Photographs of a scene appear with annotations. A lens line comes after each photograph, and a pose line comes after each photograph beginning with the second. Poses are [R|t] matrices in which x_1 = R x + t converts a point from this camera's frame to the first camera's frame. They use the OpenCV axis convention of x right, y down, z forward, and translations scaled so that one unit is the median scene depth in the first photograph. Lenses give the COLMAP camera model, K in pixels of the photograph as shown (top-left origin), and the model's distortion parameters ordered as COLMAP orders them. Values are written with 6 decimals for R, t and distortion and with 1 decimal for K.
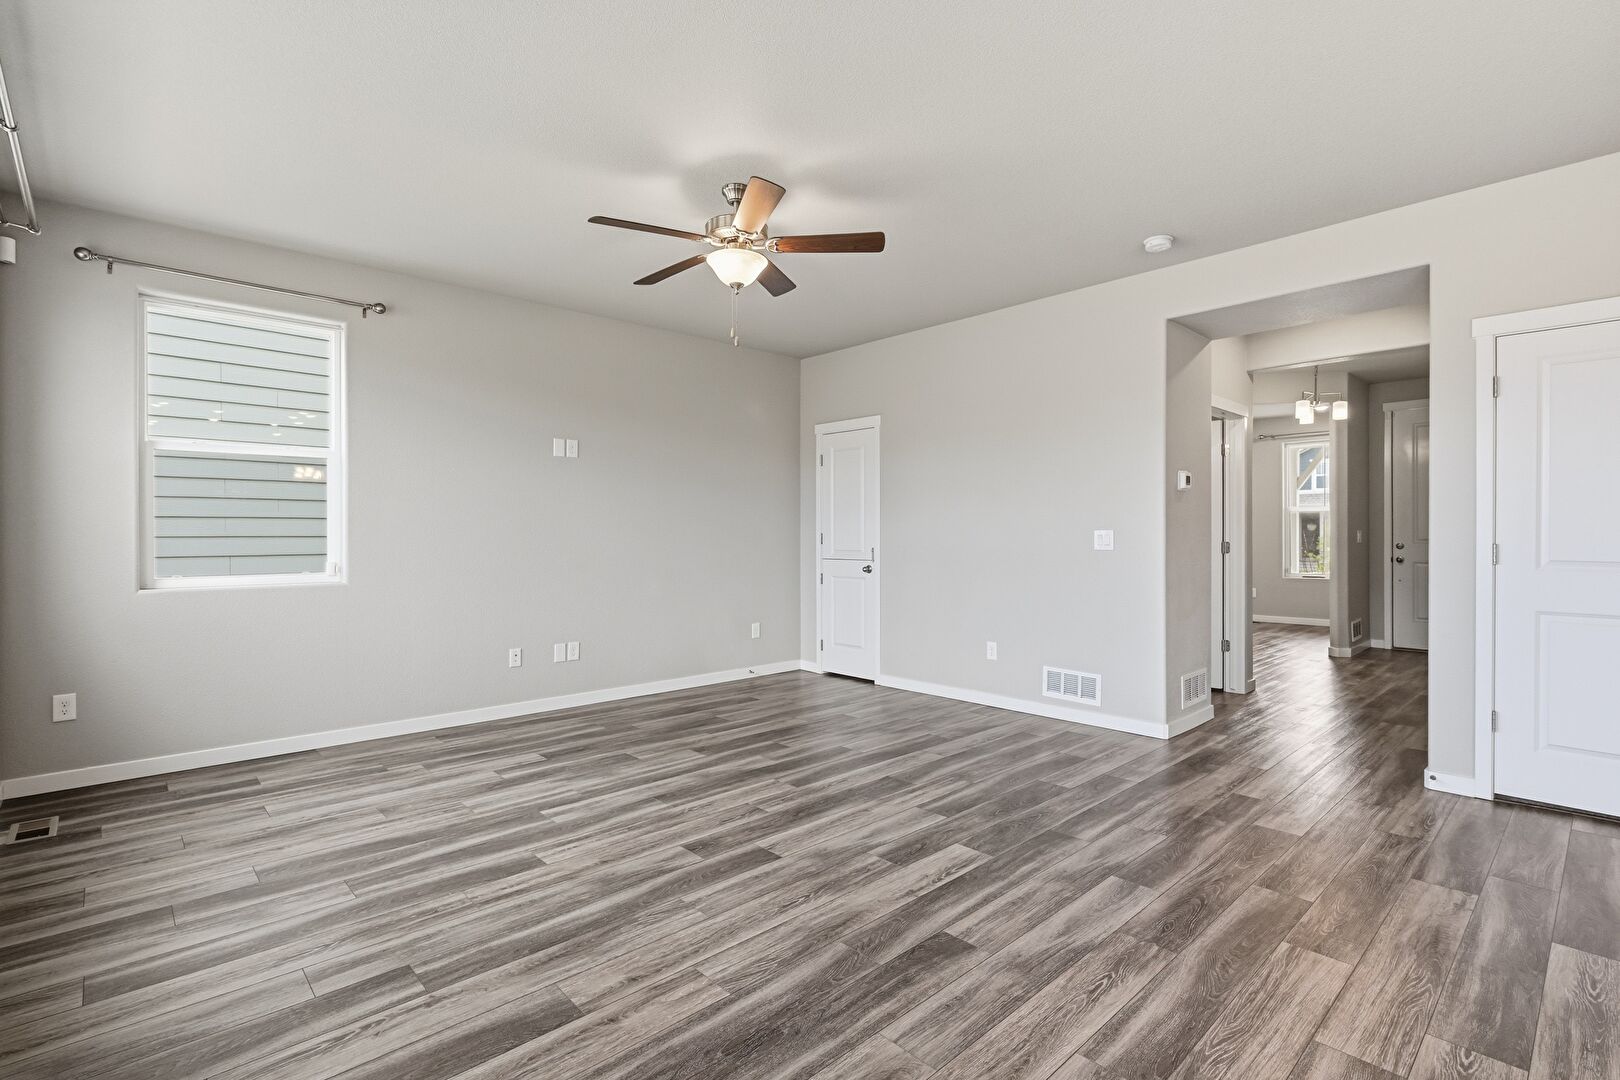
lens RADIAL K [[749.3, 0, 812.5], [0, 749.3, 536.1], [0, 0, 1]] dist [0.002270, 0.000313]
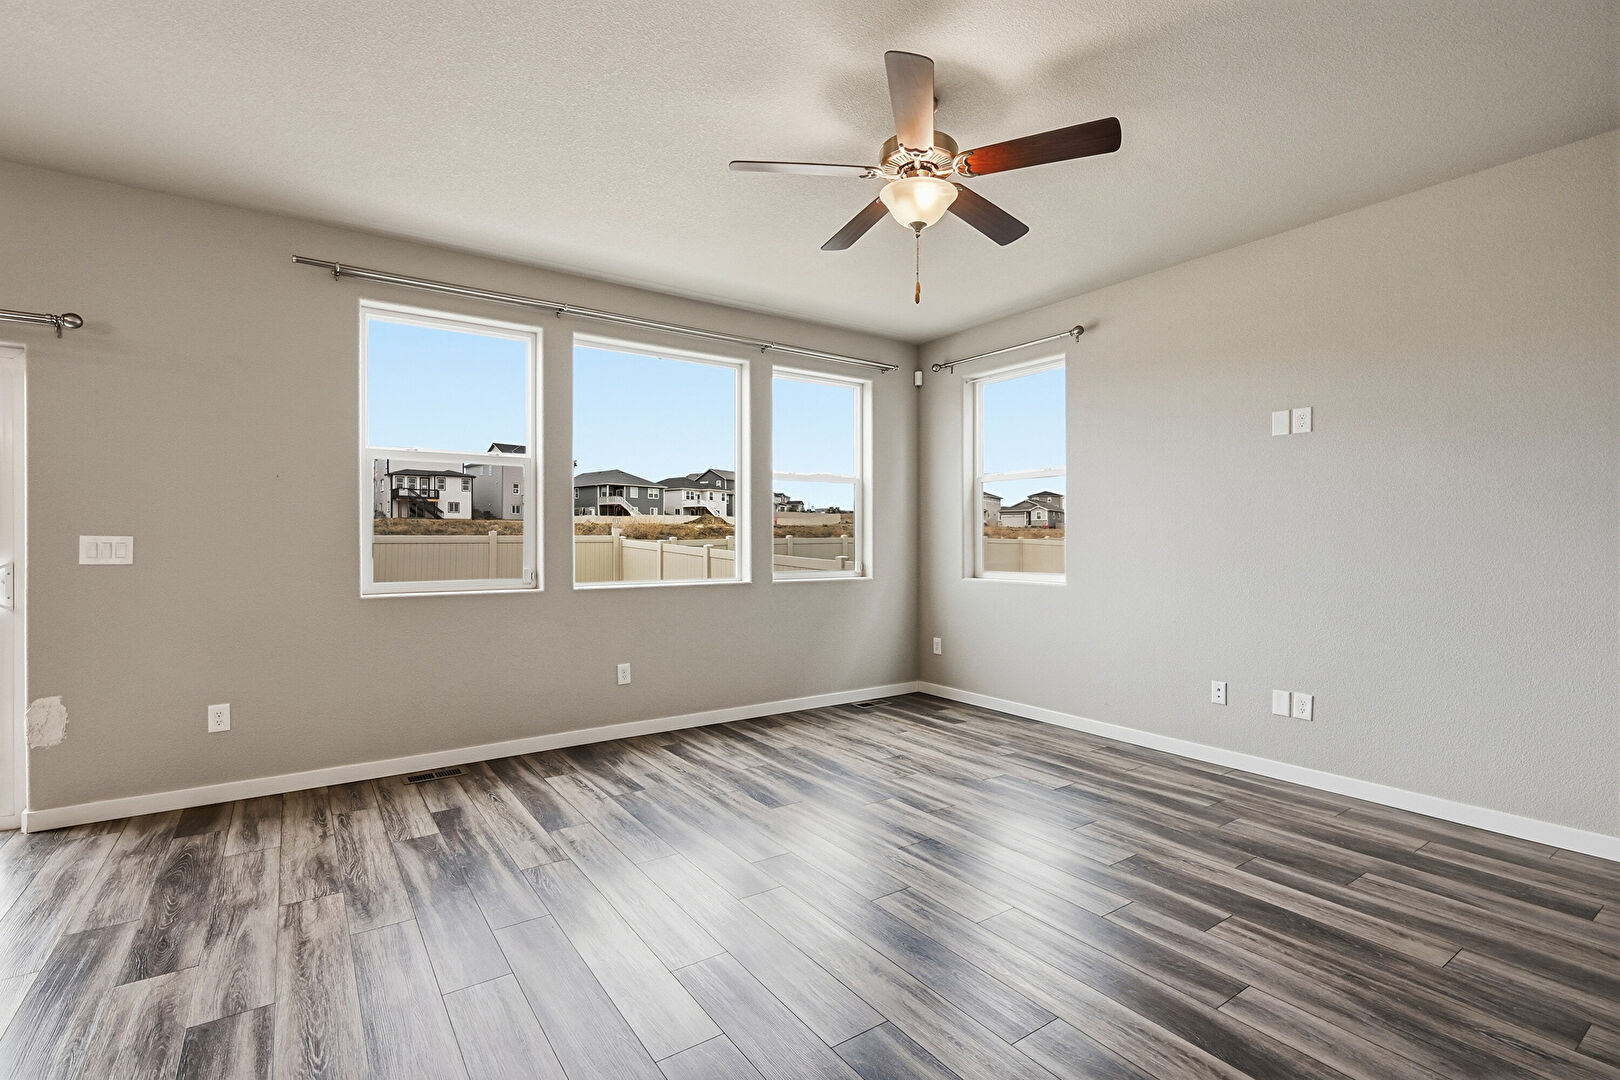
lens RADIAL K [[749.3, 0, 812.5], [0, 749.3, 536.1], [0, 0, 1]] dist [0.002270, 0.000313]
pose [[-0.133576, -0.004611, -0.991028, 0.691841], [-0.003055, 0.999986, -0.004240, -0.004291], [0.991034, 0.002461, -0.133588, 0.989443]]
